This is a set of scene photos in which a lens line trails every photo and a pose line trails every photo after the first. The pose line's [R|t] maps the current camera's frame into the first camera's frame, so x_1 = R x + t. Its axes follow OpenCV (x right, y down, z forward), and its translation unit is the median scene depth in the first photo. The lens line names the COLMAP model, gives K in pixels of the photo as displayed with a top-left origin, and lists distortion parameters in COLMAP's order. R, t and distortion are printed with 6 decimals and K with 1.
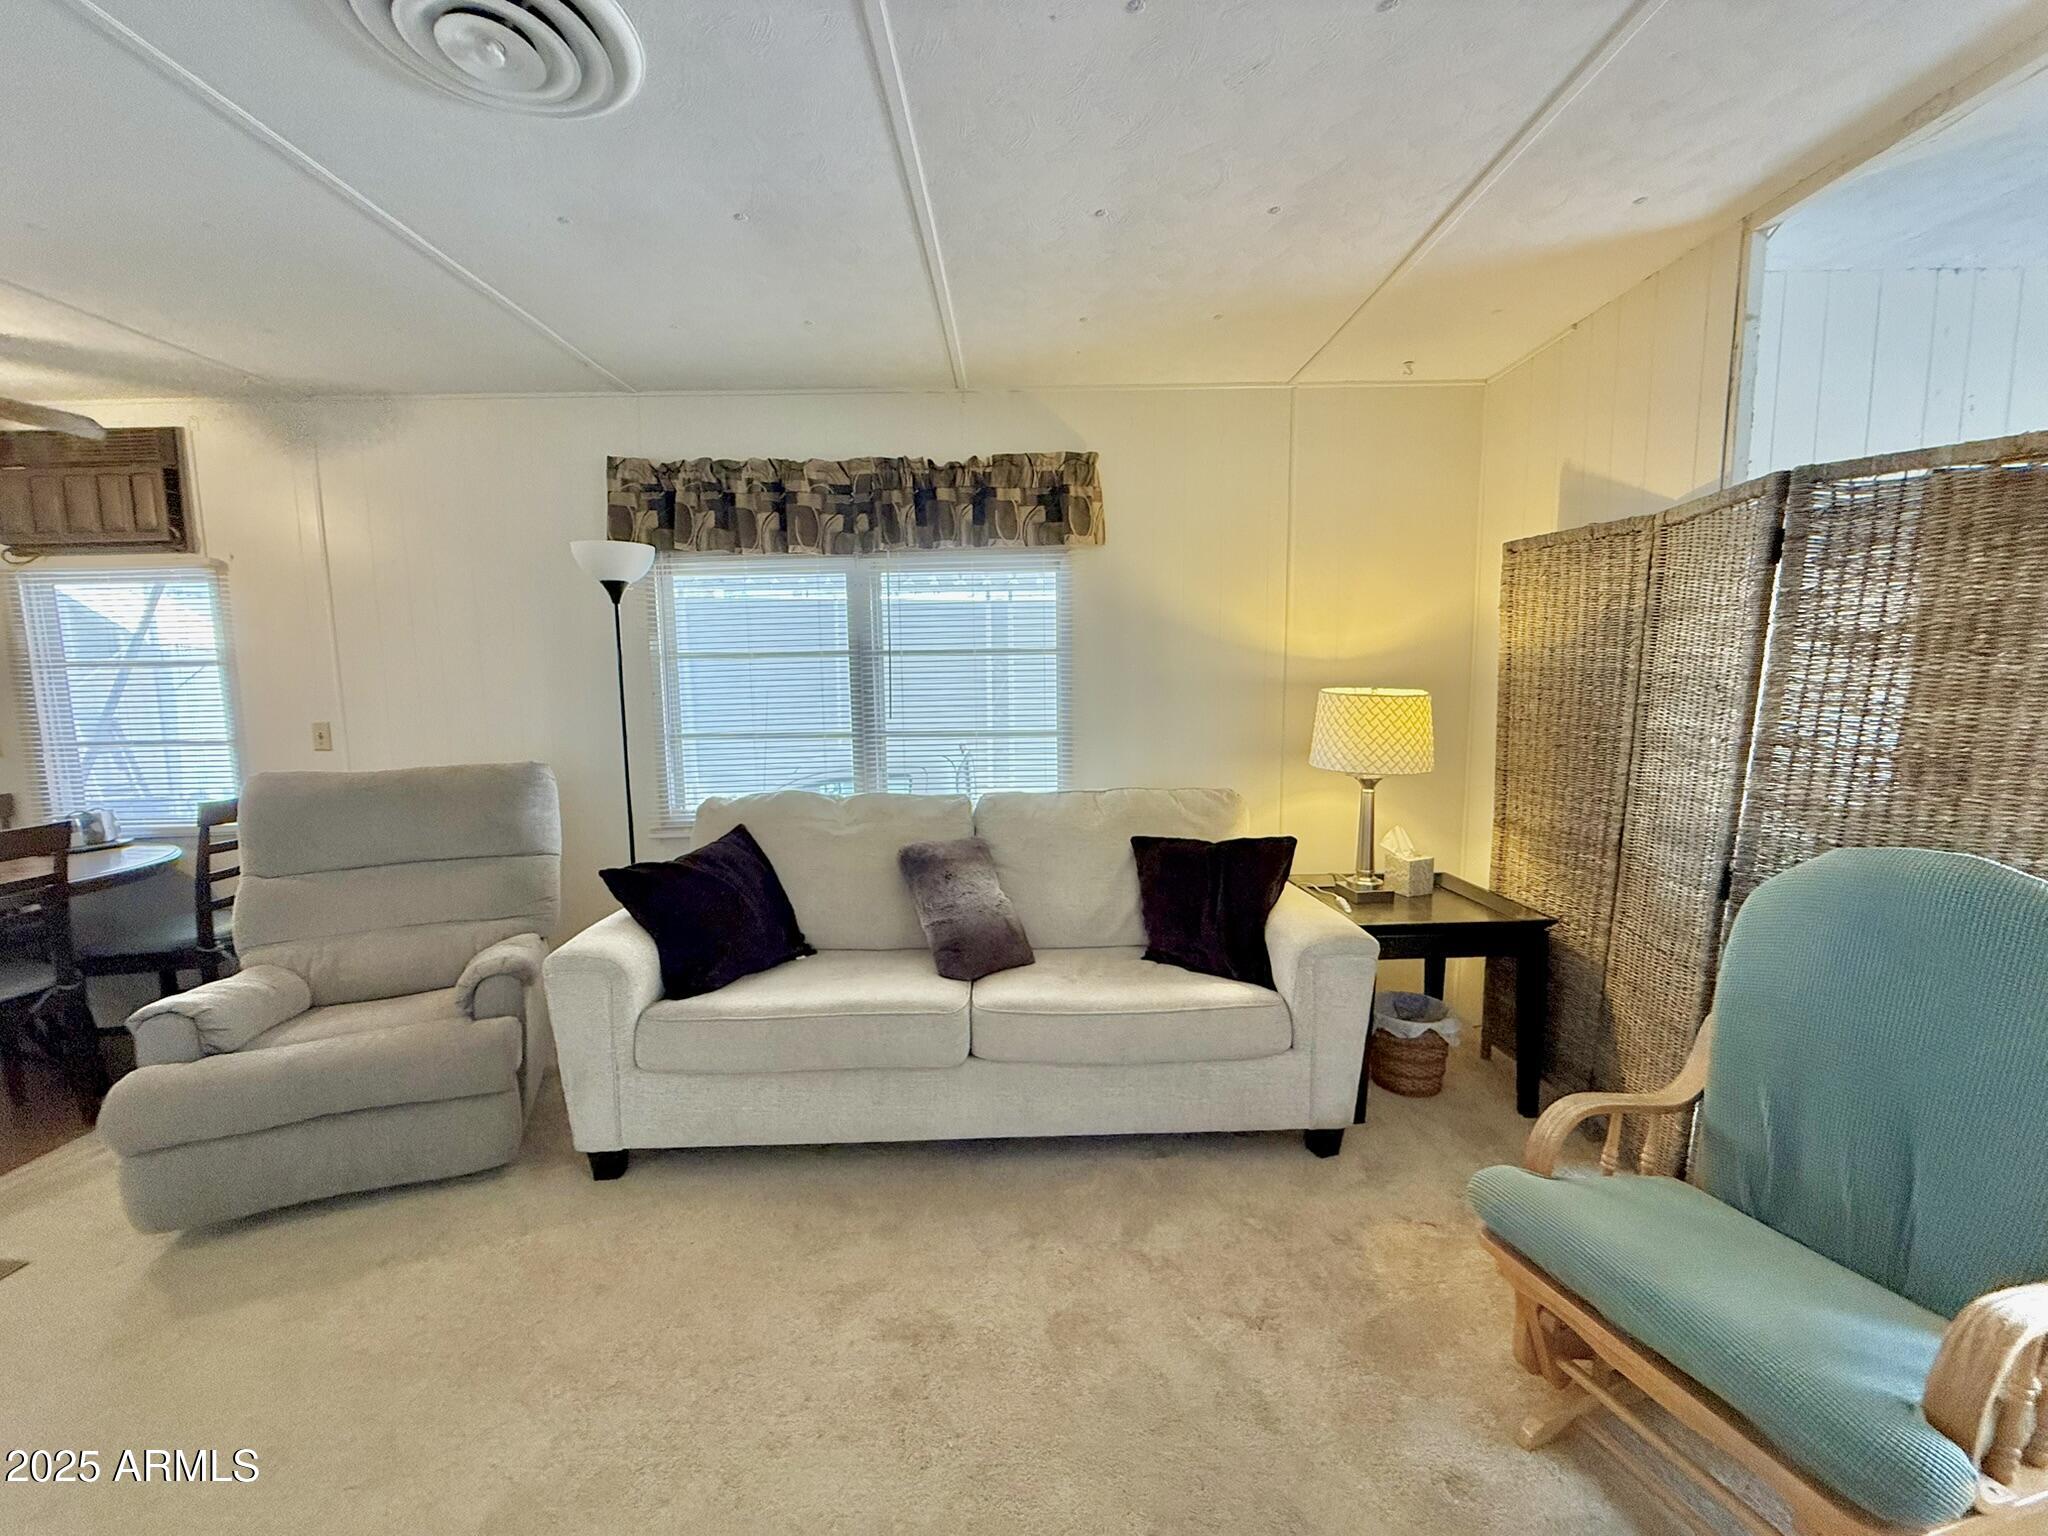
lens RADIAL K [[800.1, 0, 1024.0], [0, 800.1, 768.0], [0, 0, 1]] dist [-0.002422, -0.000222]
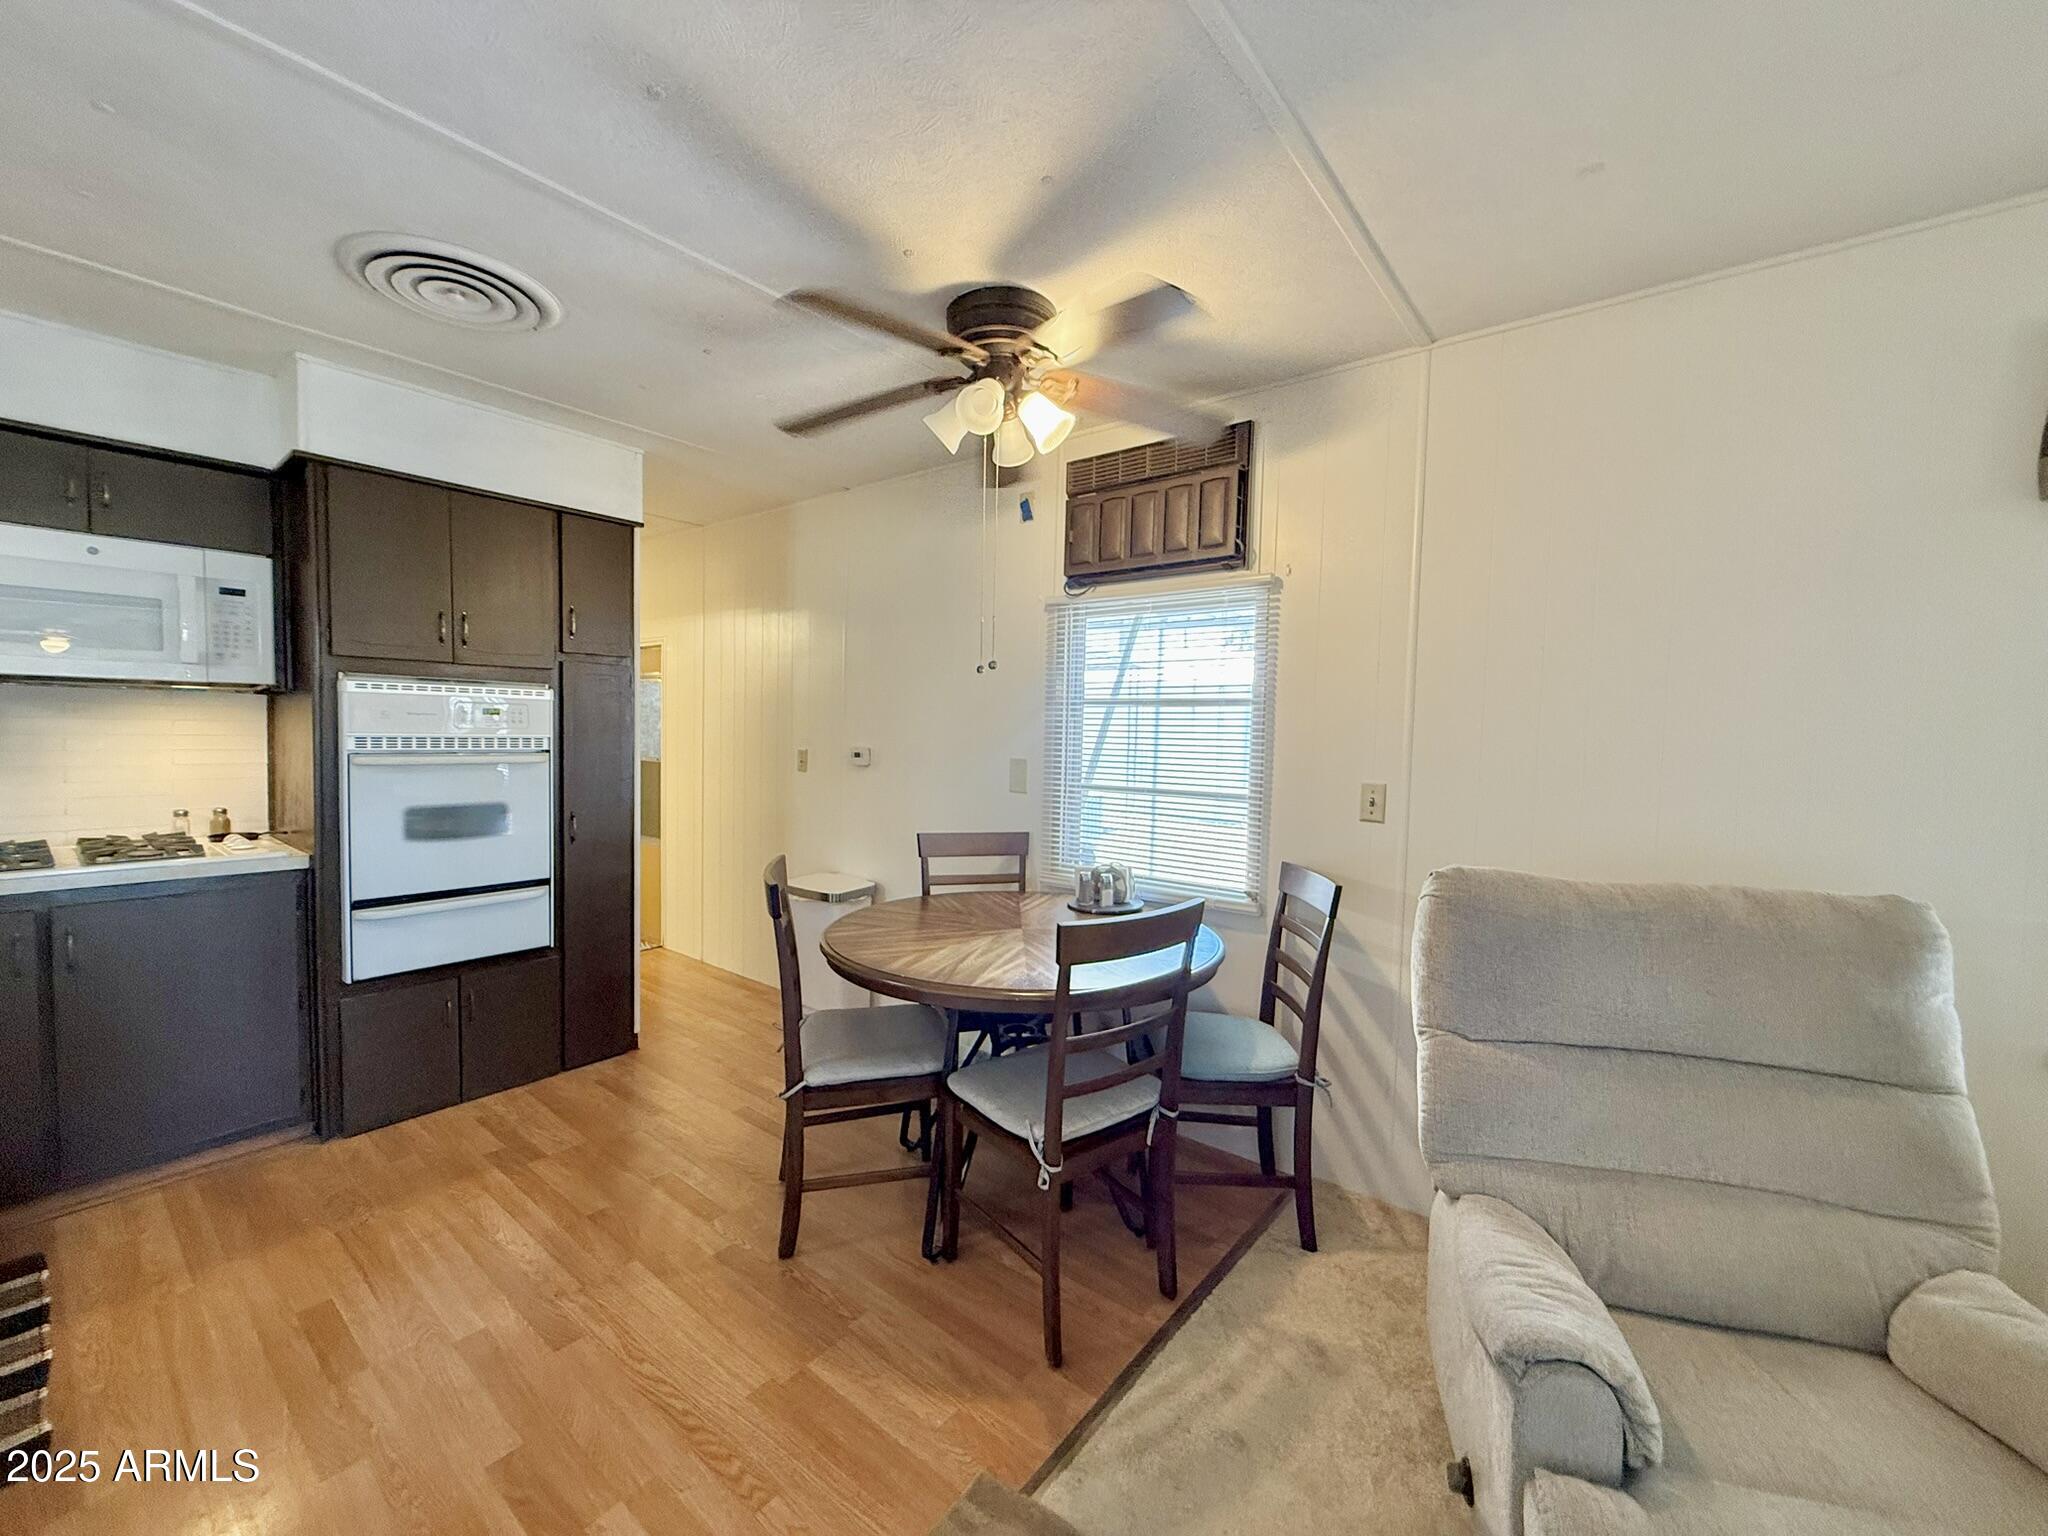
lens RADIAL K [[820.6, 0, 1020.3], [0, 820.6, 766.2], [0, 0, 1]] dist [0.000604, -0.000136]
pose [[0.779249, 0.062412, -0.623599, -0.745392], [-0.109456, 0.993289, -0.037365, -0.010781], [0.617082, 0.097374, 0.780851, 0.230397]]
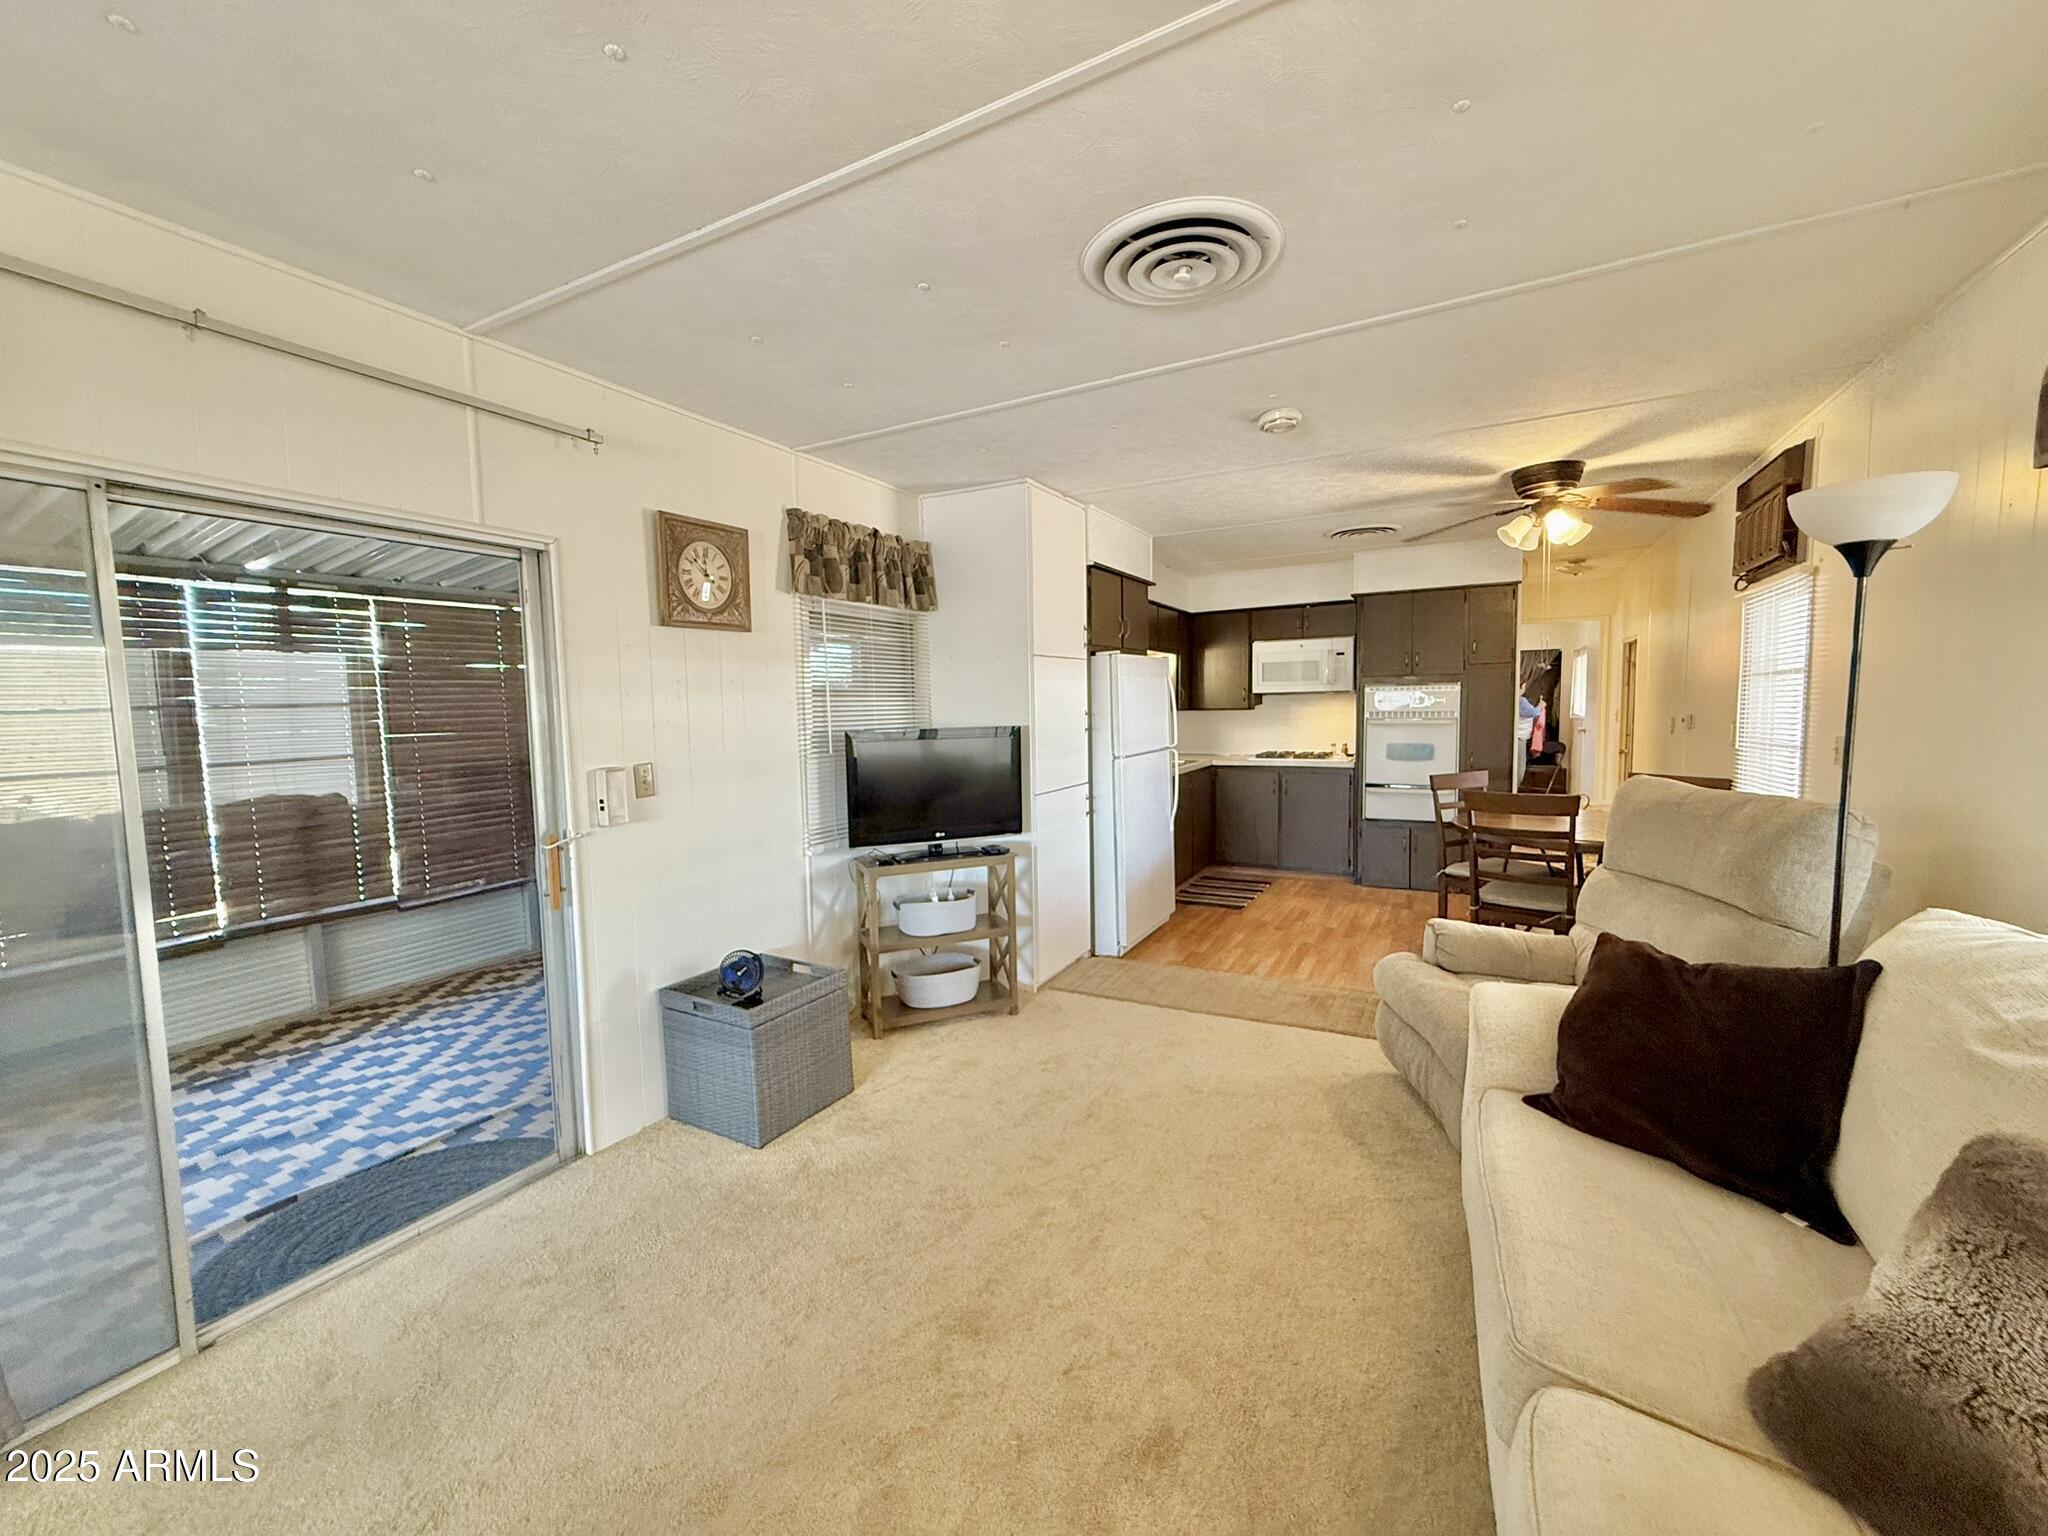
lens RADIAL K [[824.5, 0, 1024.0], [0, 824.5, 768.0], [0, 0, 1]] dist [-0.001923, -0.000239]
pose [[-0.484656, 0.092367, -0.869814, 0.395396], [-0.078240, 0.985845, 0.148284, -0.098702], [0.871198, 0.139921, -0.470569, 0.734057]]
